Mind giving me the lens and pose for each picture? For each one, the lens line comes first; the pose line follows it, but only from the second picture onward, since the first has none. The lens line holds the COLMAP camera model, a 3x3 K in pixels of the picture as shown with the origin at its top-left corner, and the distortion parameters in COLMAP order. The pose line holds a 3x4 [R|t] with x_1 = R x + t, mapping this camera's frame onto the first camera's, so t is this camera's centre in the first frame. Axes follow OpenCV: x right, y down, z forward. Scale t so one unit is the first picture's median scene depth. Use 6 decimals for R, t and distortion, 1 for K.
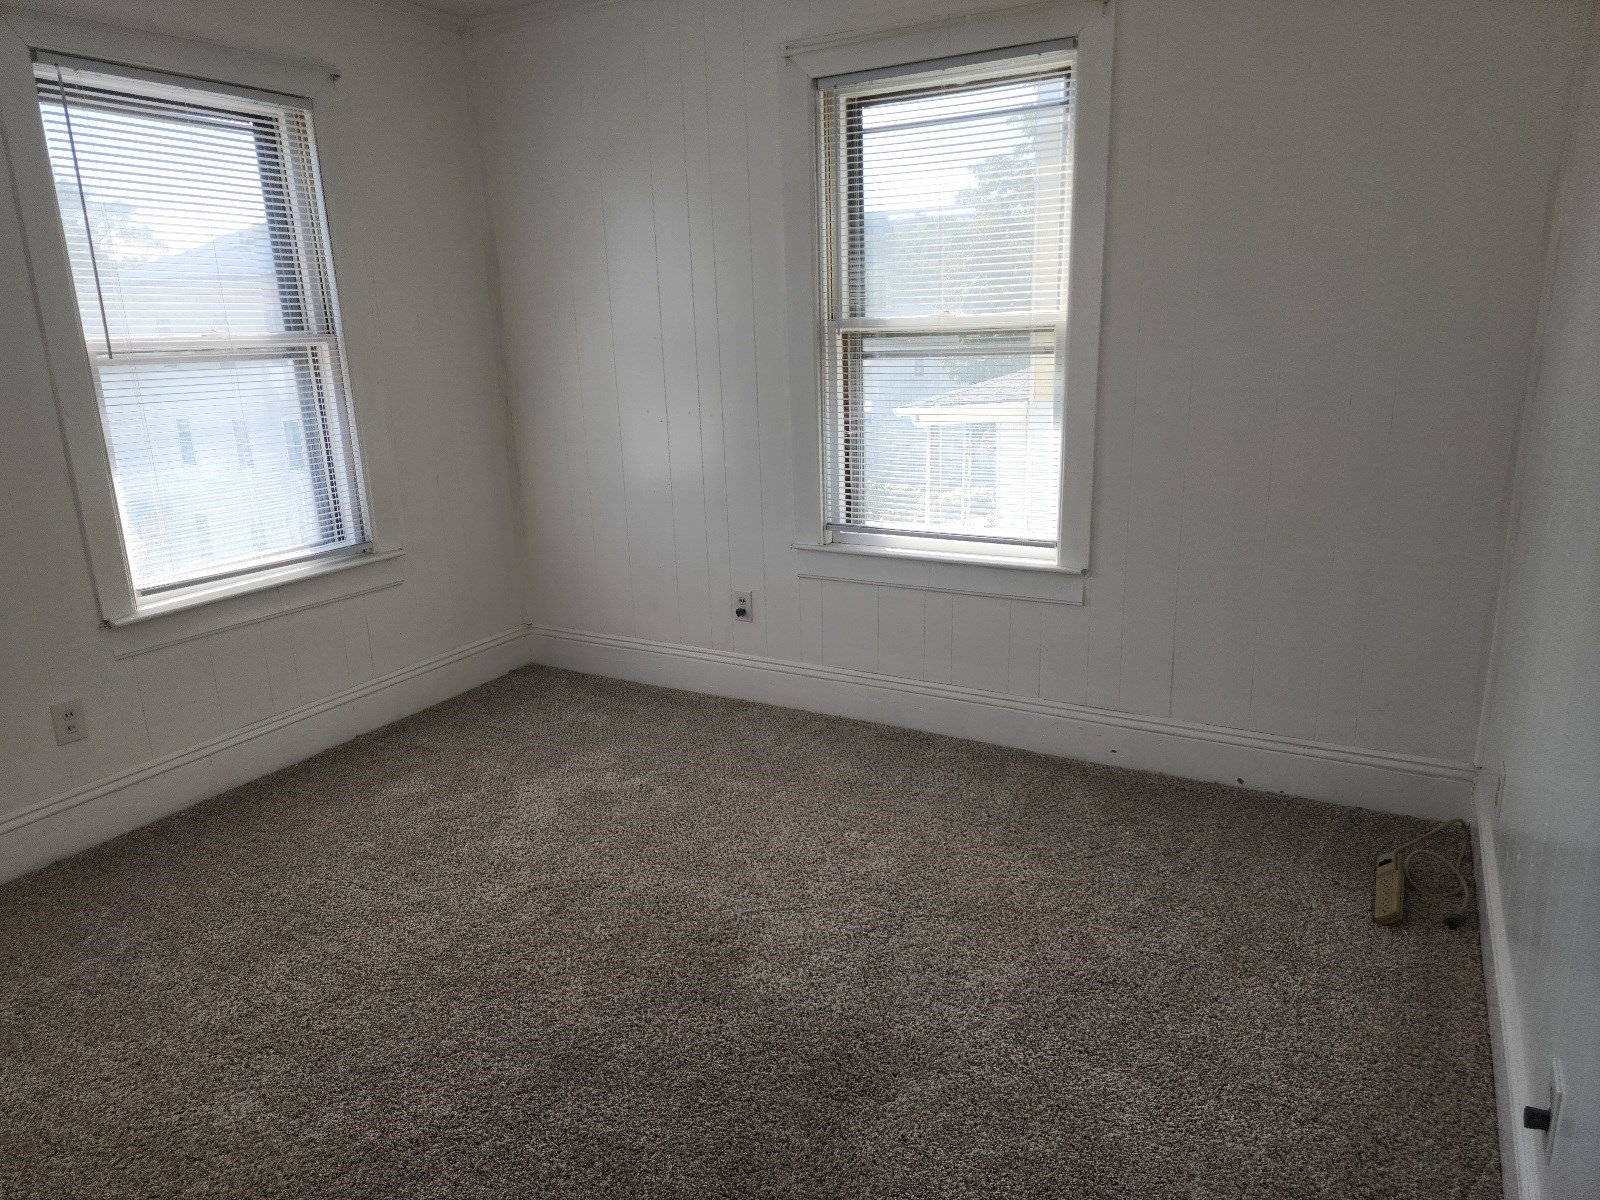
lens RADIAL K [[1073.7, 0, 806.4], [0, 1073.7, 573.1], [0, 0, 1]] dist [0.082803, -0.065121]
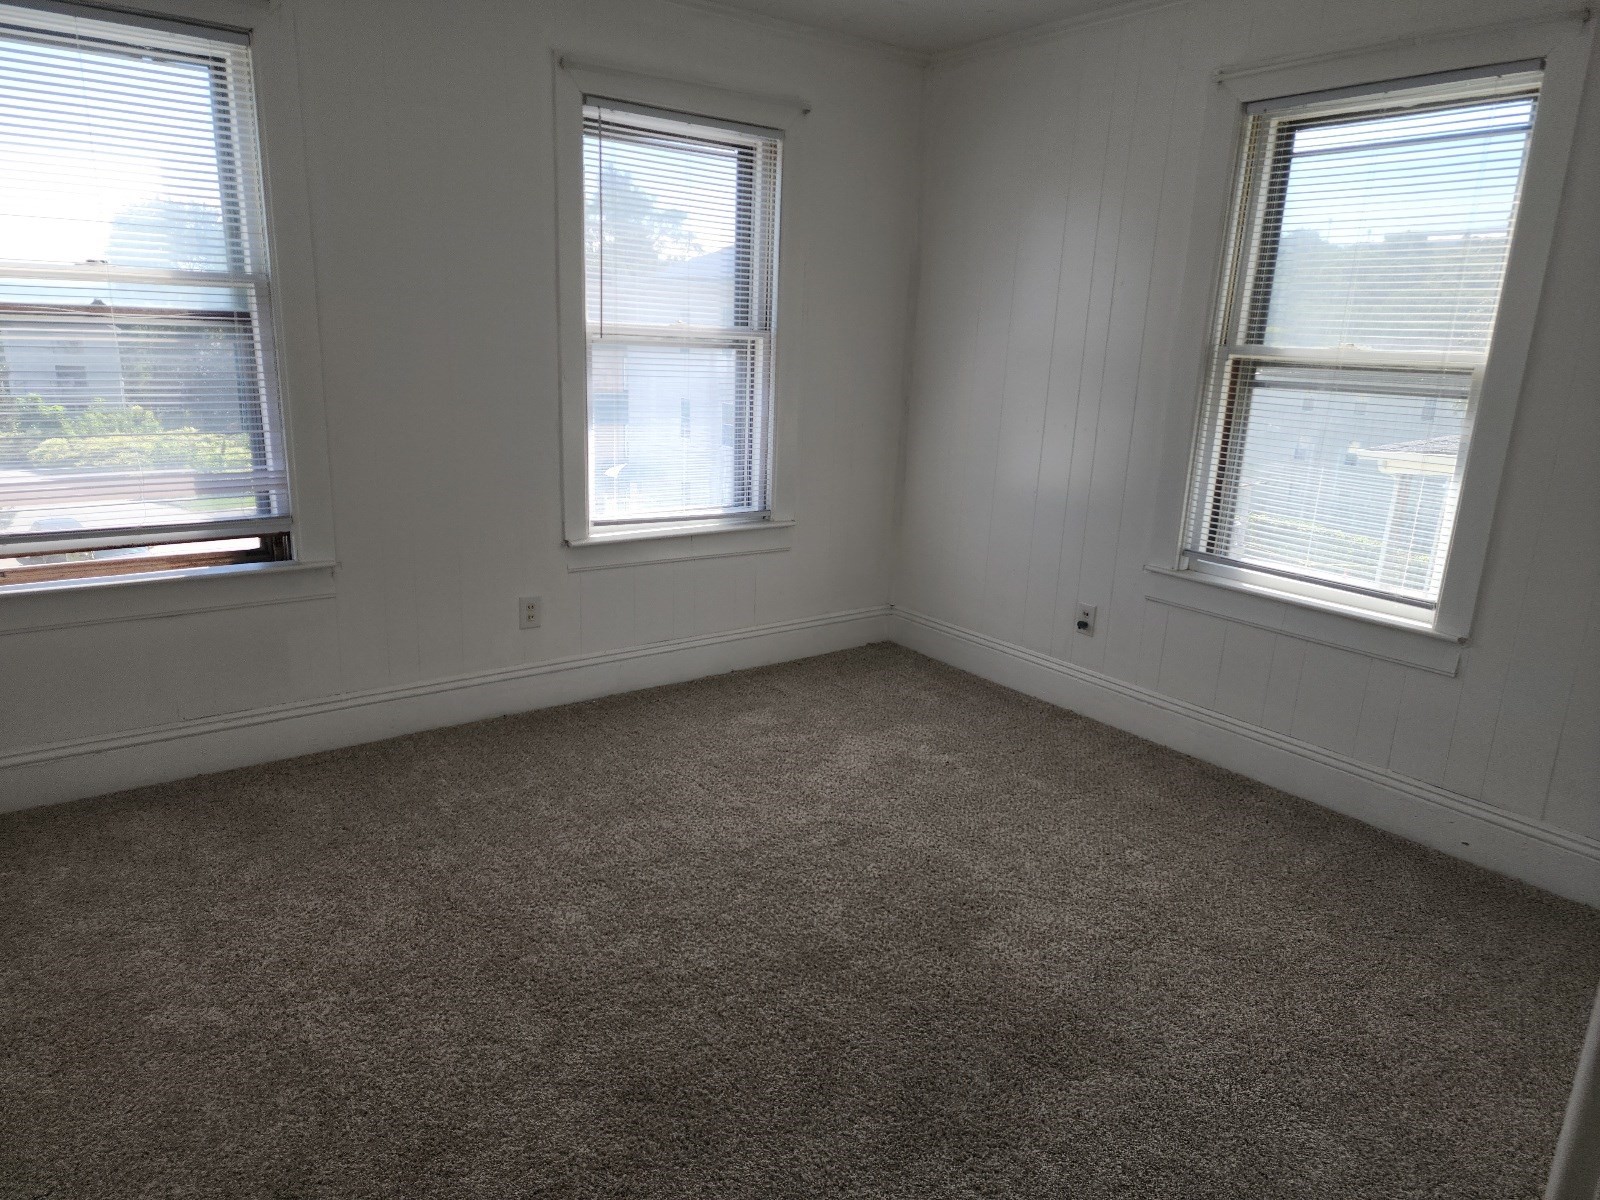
lens RADIAL K [[1073.7, 0, 808.4], [0, 1073.7, 573.9], [0, 0, 1]] dist [0.082803, -0.065121]
pose [[0.914355, 0.152904, -0.374933, 0.092438], [-0.156927, 0.987408, 0.019981, 0.011076], [0.373267, 0.040568, 0.926836, -0.057102]]
